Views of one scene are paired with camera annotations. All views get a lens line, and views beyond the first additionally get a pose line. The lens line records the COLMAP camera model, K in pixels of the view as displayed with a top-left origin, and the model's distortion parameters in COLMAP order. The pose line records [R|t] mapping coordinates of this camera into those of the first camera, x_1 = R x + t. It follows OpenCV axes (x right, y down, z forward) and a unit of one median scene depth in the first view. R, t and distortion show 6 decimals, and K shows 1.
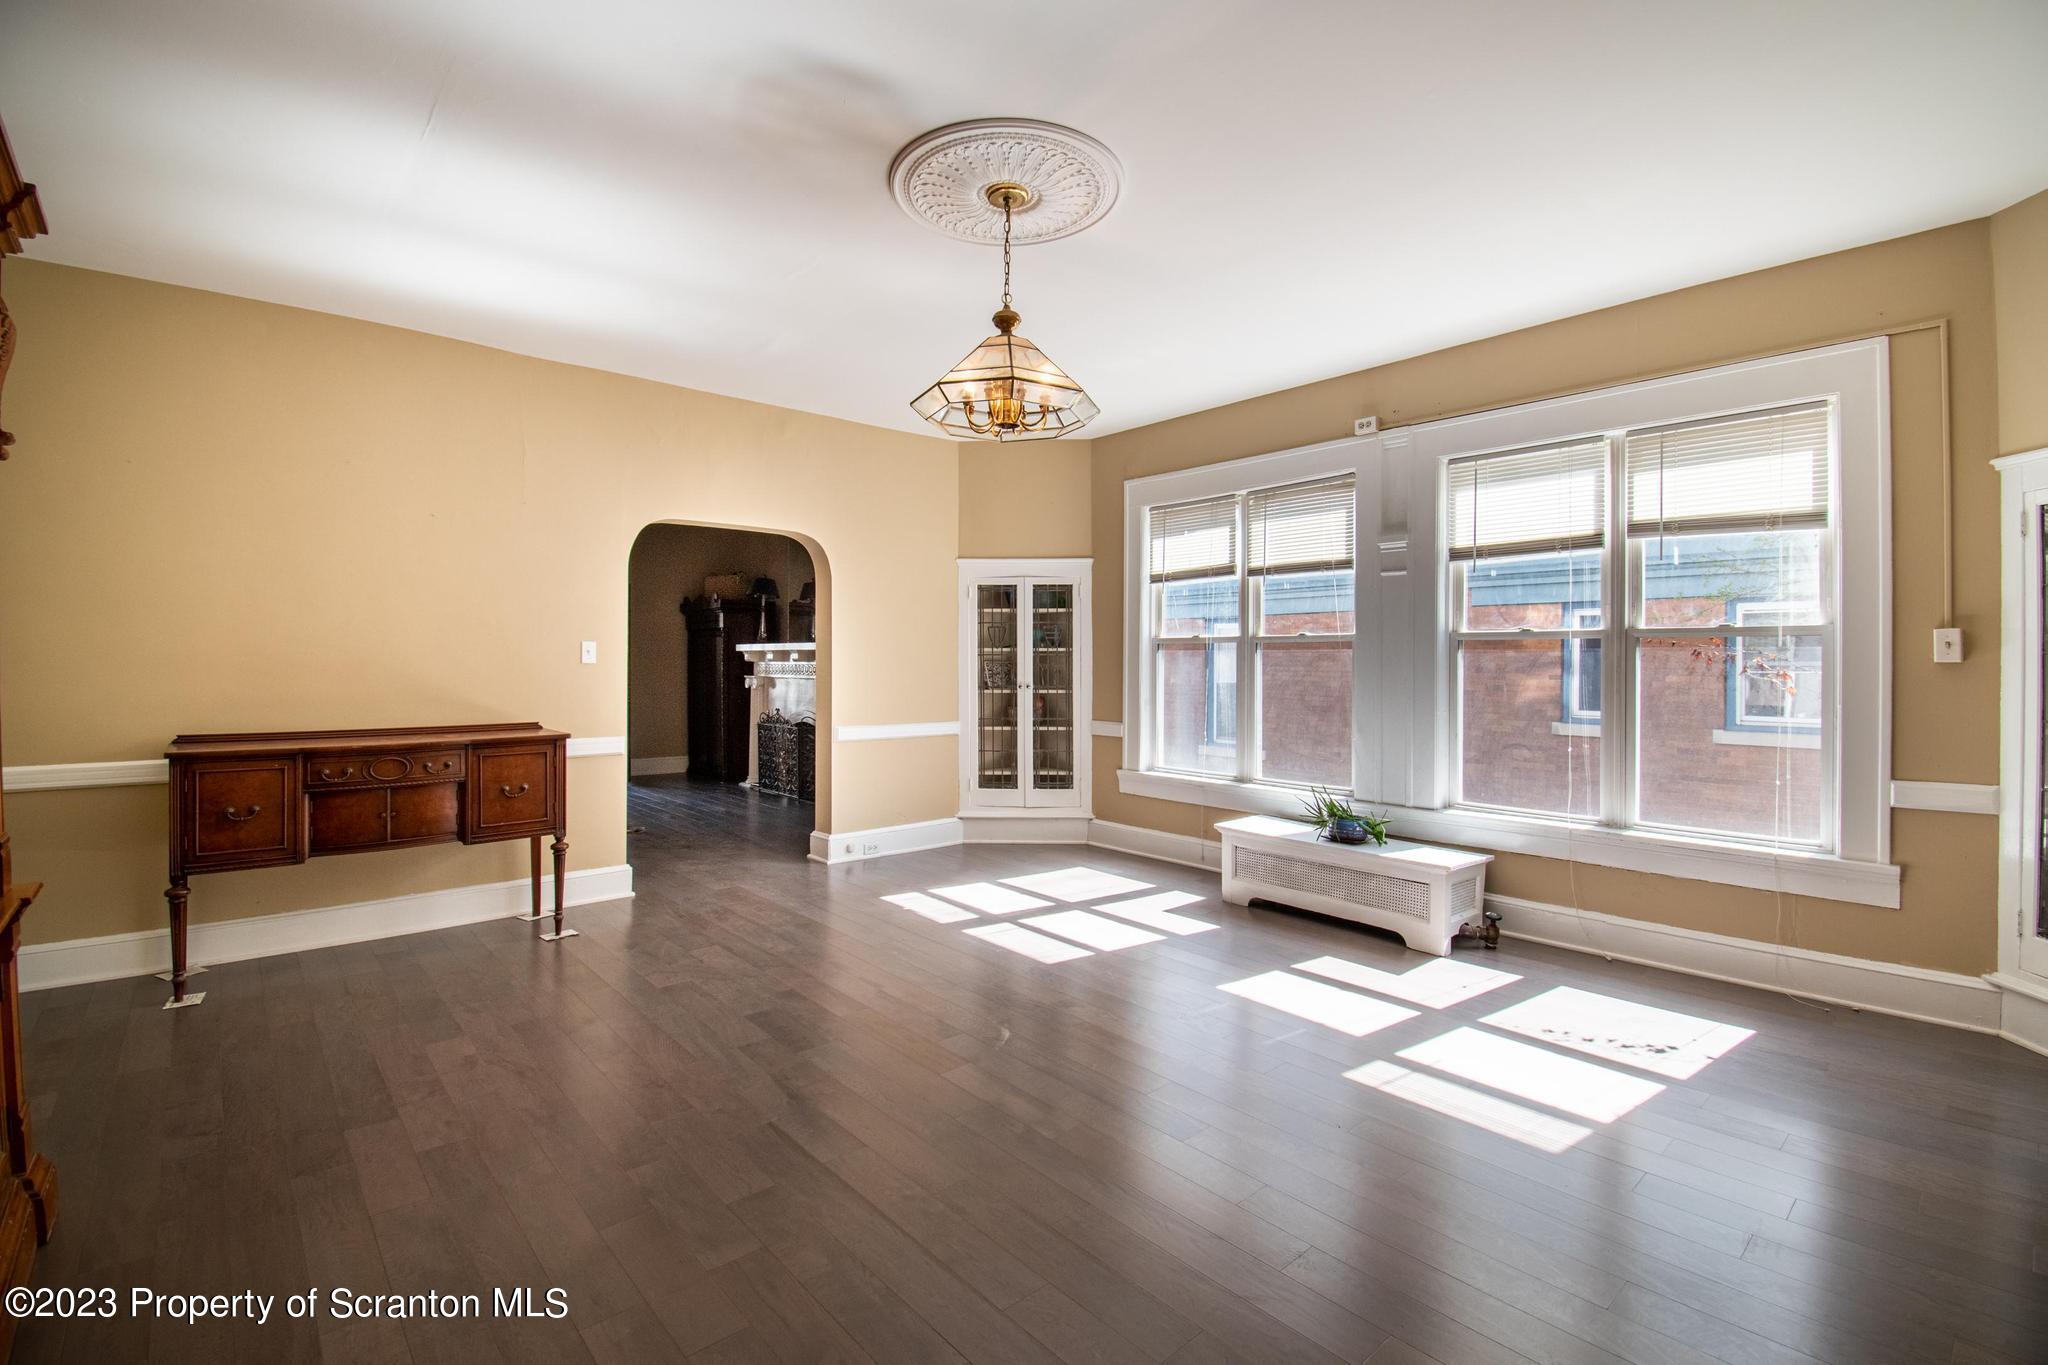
lens RADIAL K [[927.7, 0, 1029.7], [0, 927.7, 668.4], [0, 0, 1]] dist [-0.001892, -0.005062]
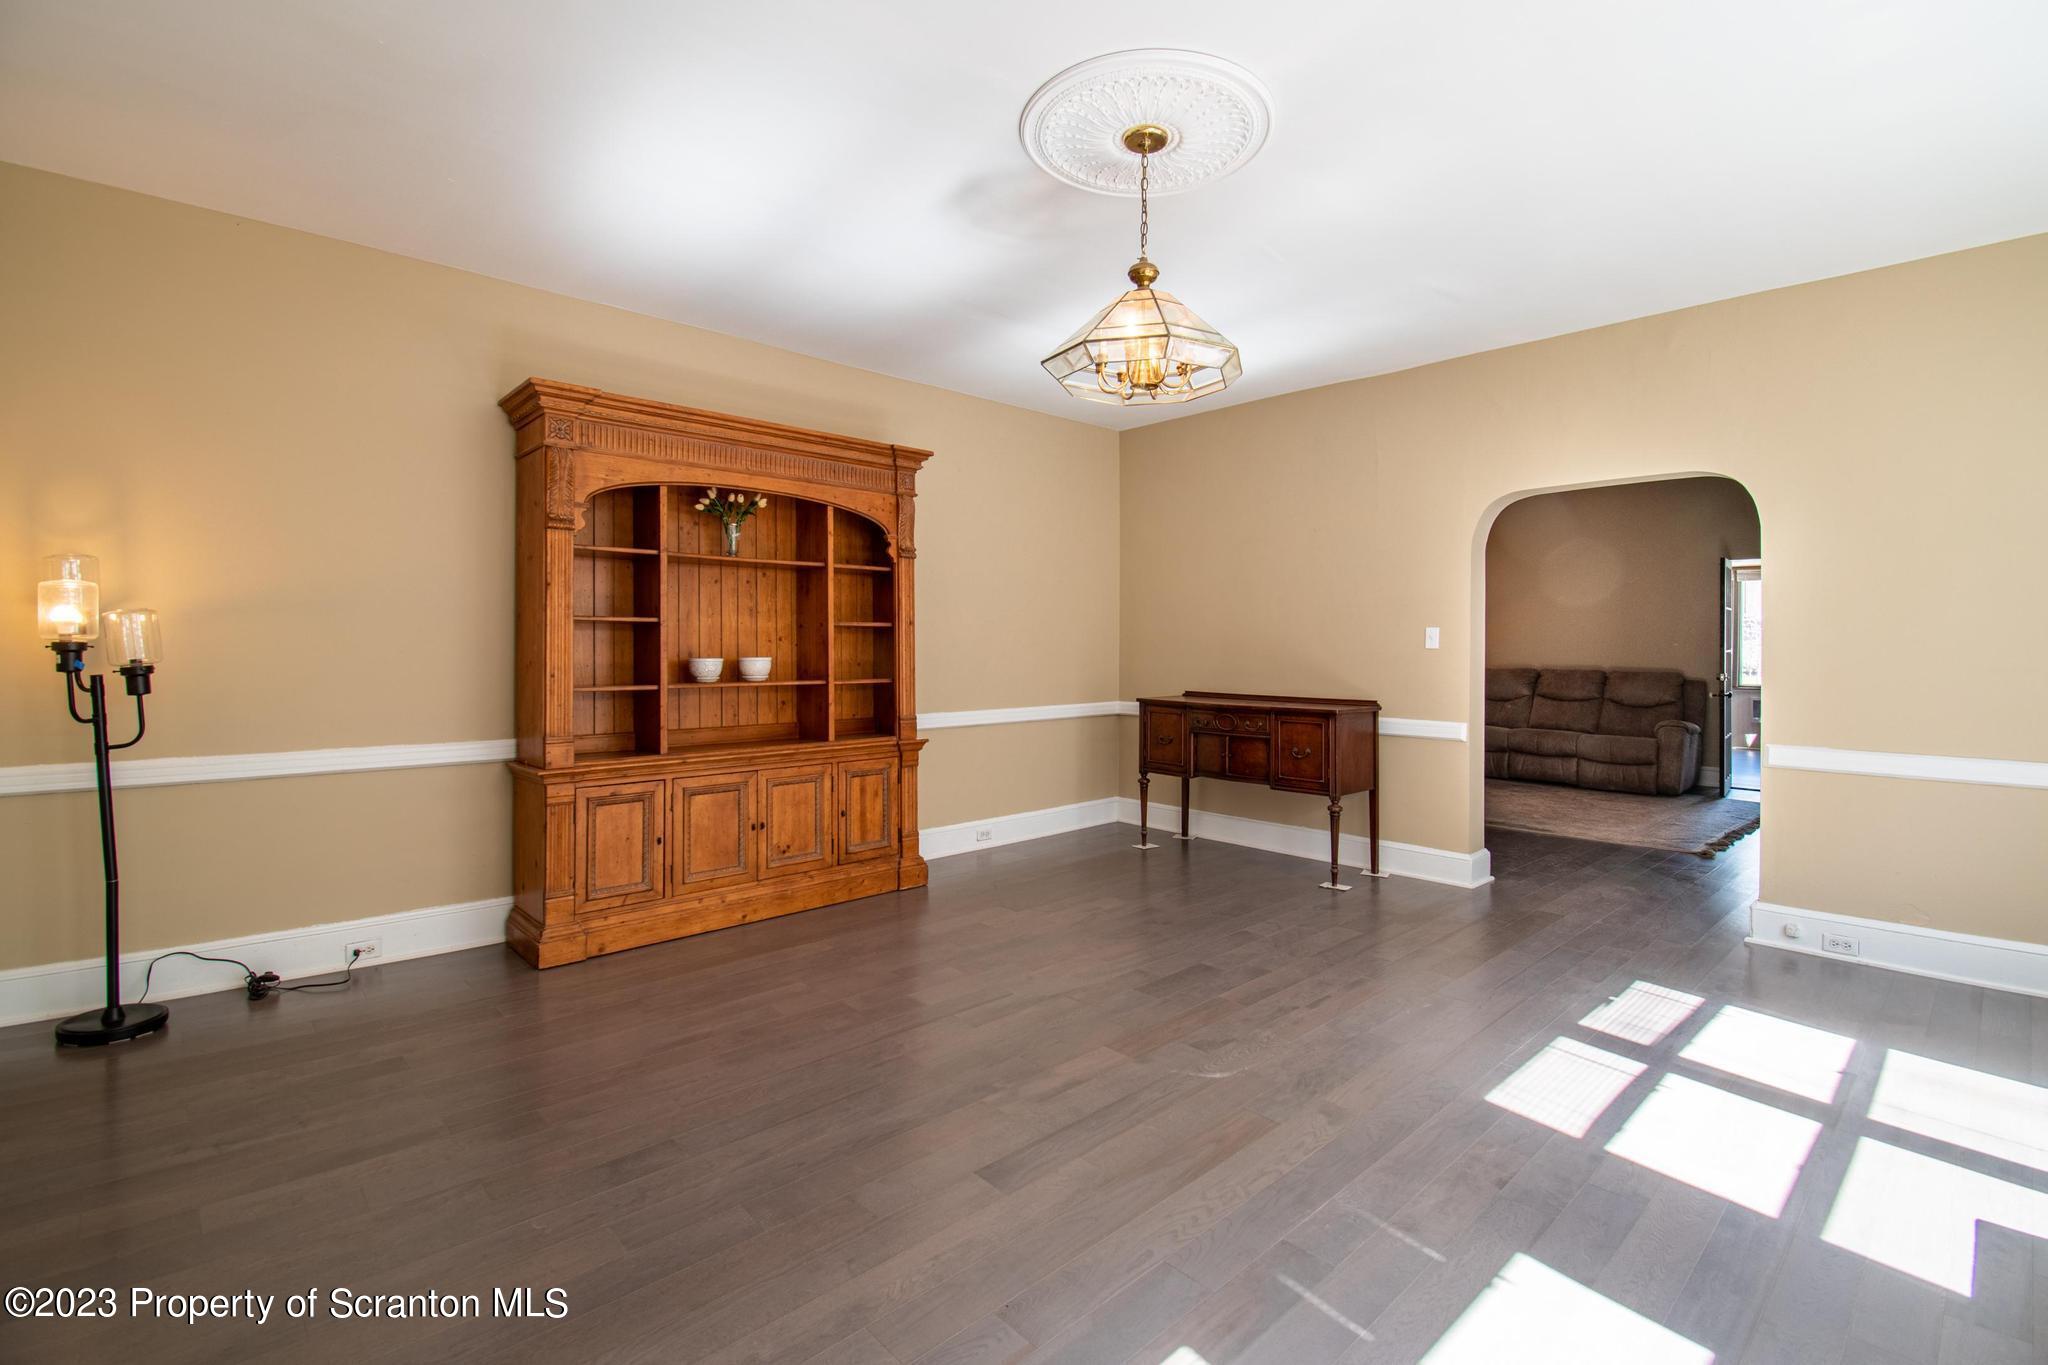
lens RADIAL K [[927.7, 0, 1033.3], [0, 927.7, 645.4], [0, 0, 1]] dist [-0.001892, -0.005062]
pose [[0.017561, -0.003231, -0.999841, 0.574994], [-0.017242, 0.999845, -0.003534, 0.001922], [0.999697, 0.017301, 0.017502, 0.559311]]
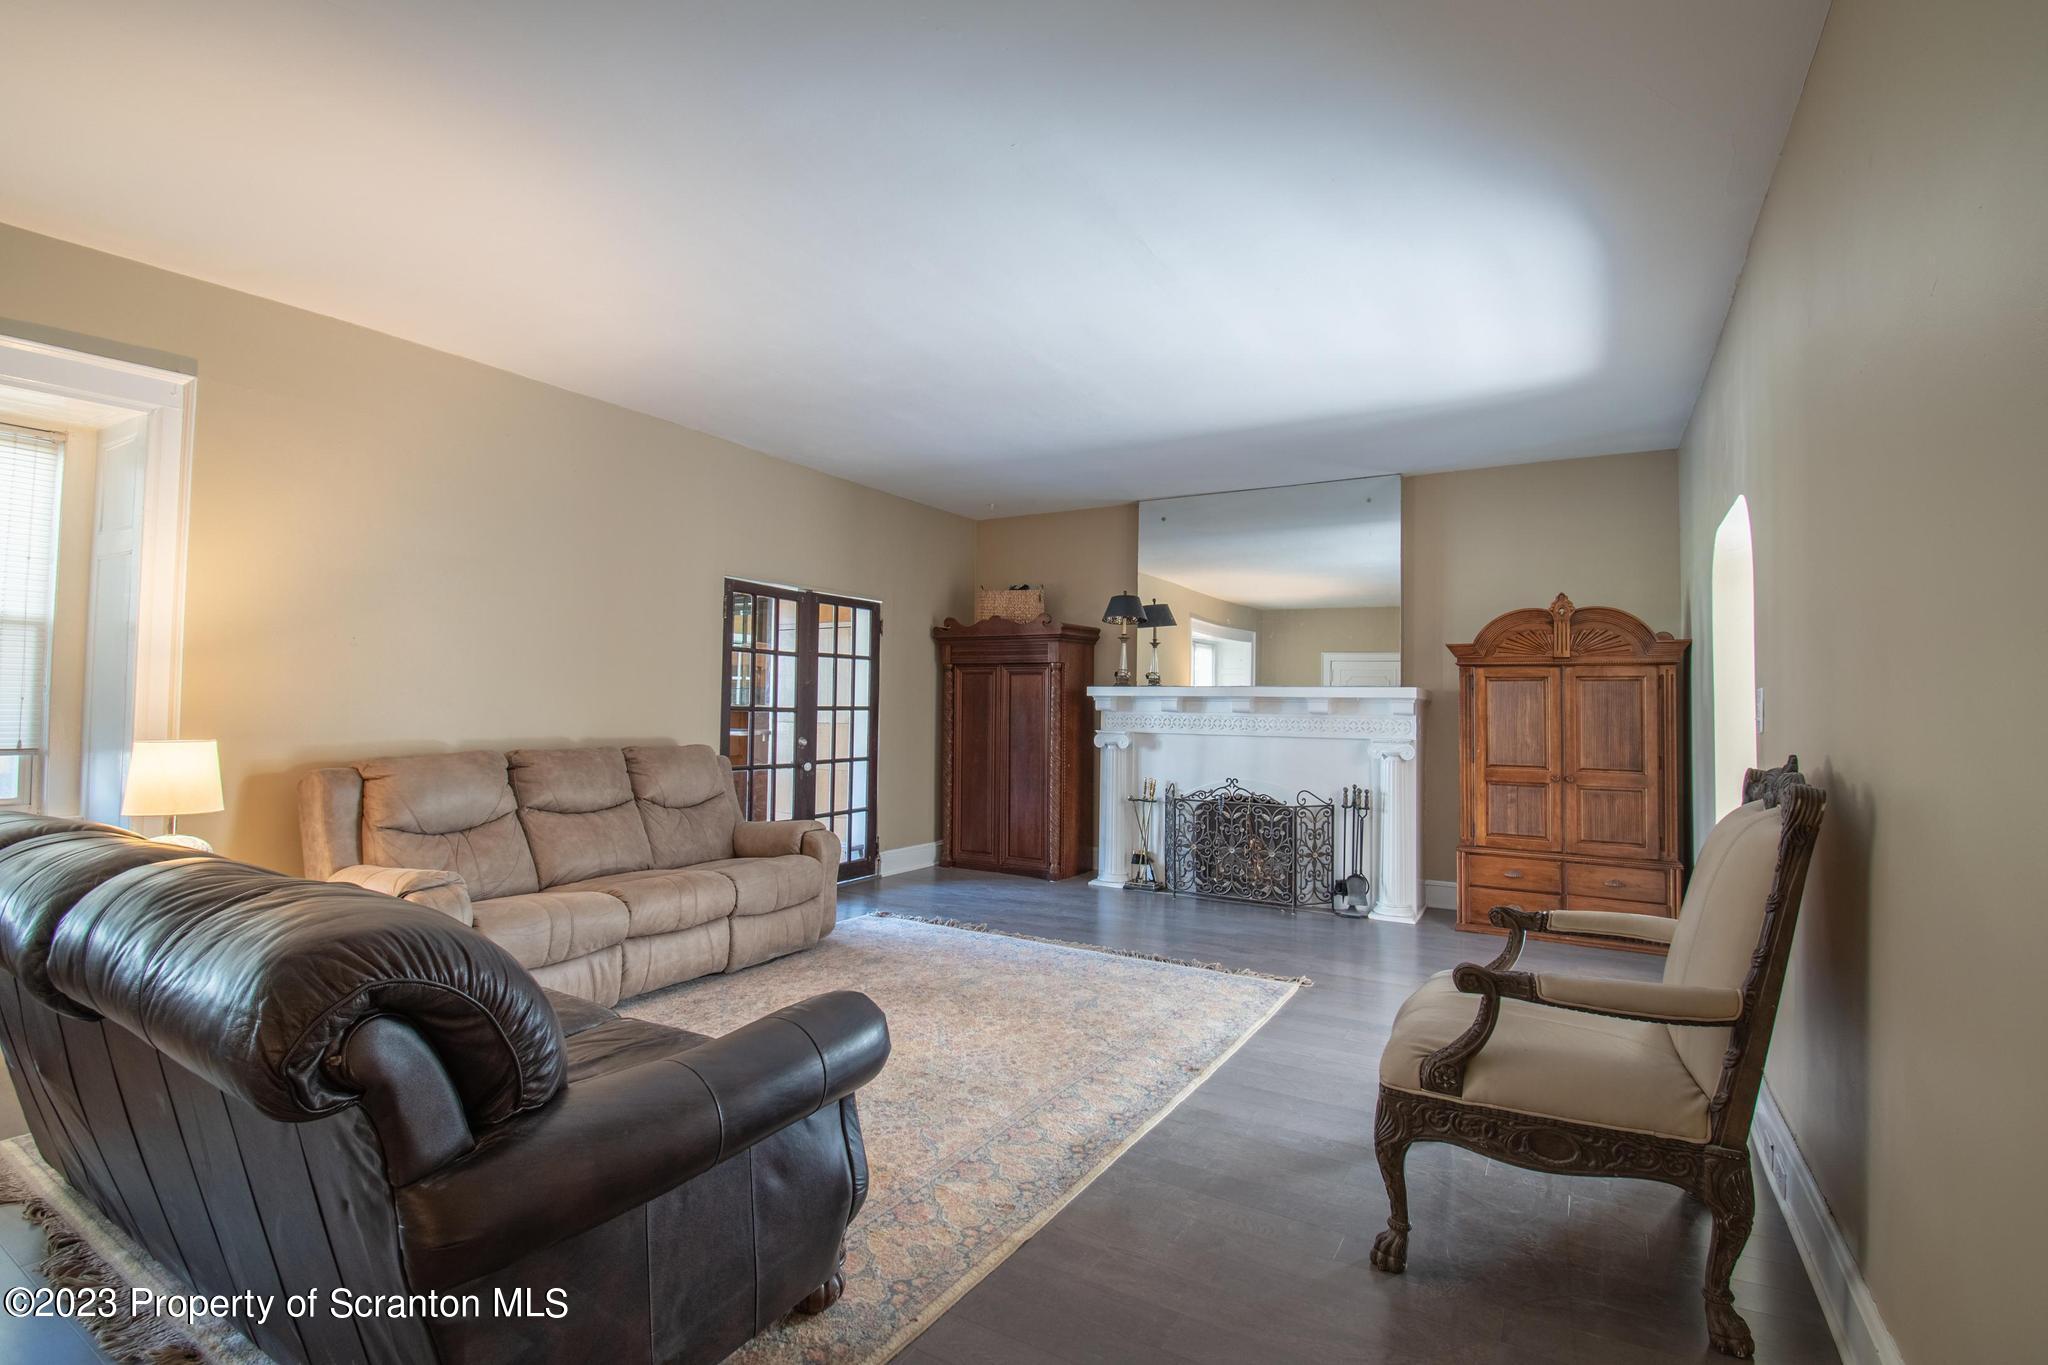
lens RADIAL K [[927.7, 0, 1044.6], [0, 927.7, 679.1], [0, 0, 1]] dist [-0.001892, -0.005062]
pose [[0.949903, 0.011263, 0.312343, -1.144202], [0.000616, 0.999281, -0.037905, -0.009458], [-0.312546, 0.036199, 0.949213, 0.654516]]
